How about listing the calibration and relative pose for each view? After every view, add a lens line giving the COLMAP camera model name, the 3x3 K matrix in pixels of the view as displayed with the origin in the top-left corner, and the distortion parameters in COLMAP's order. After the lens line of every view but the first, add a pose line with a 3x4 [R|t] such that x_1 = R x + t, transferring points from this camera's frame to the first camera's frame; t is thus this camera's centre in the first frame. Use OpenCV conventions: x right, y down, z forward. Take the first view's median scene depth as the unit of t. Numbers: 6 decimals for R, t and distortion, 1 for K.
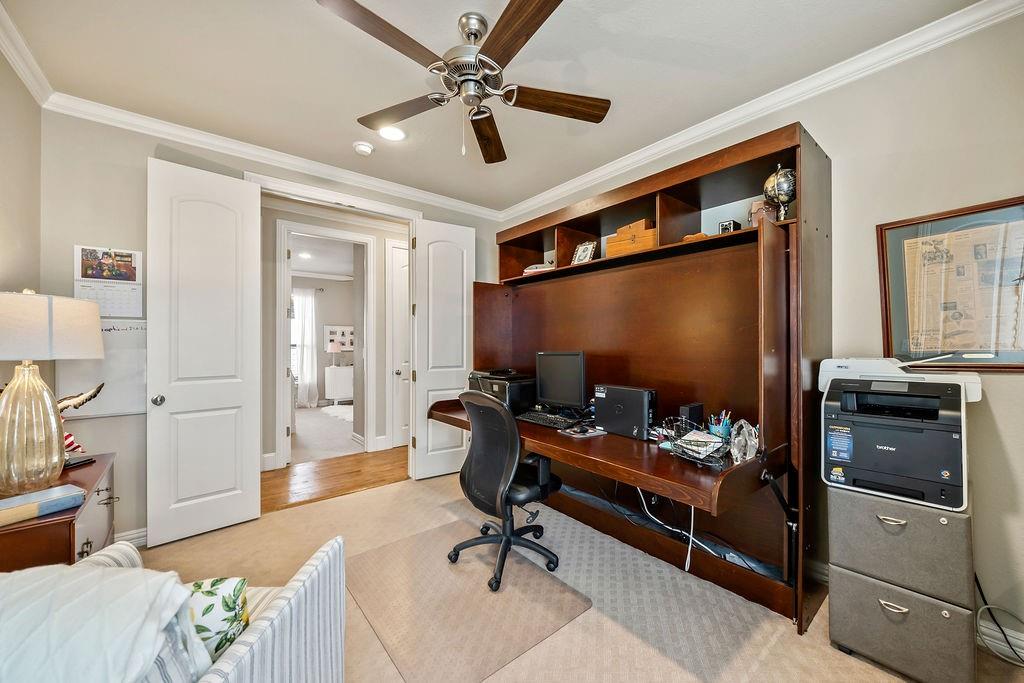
lens RADIAL K [[380.6, 0, 512.0], [0, 380.6, 341.5], [0, 0, 1]] dist [-0.000232, -0.000004]
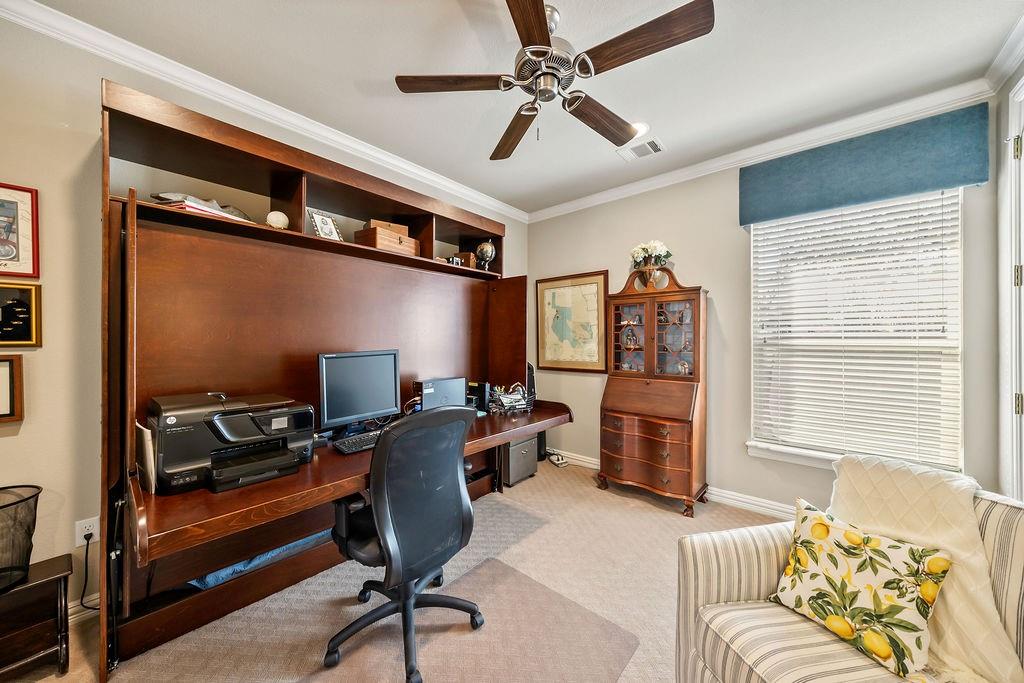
lens RADIAL K [[356.5, 0, 512.0], [0, 356.5, 341.5], [0, 0, 1]] dist [-0.000177, -0.000016]
pose [[-0.167085, -0.002392, 0.985940, -0.757907], [-0.002040, 0.999996, 0.002081, 0.004095], [-0.985940, -0.001663, -0.167089, 0.938409]]
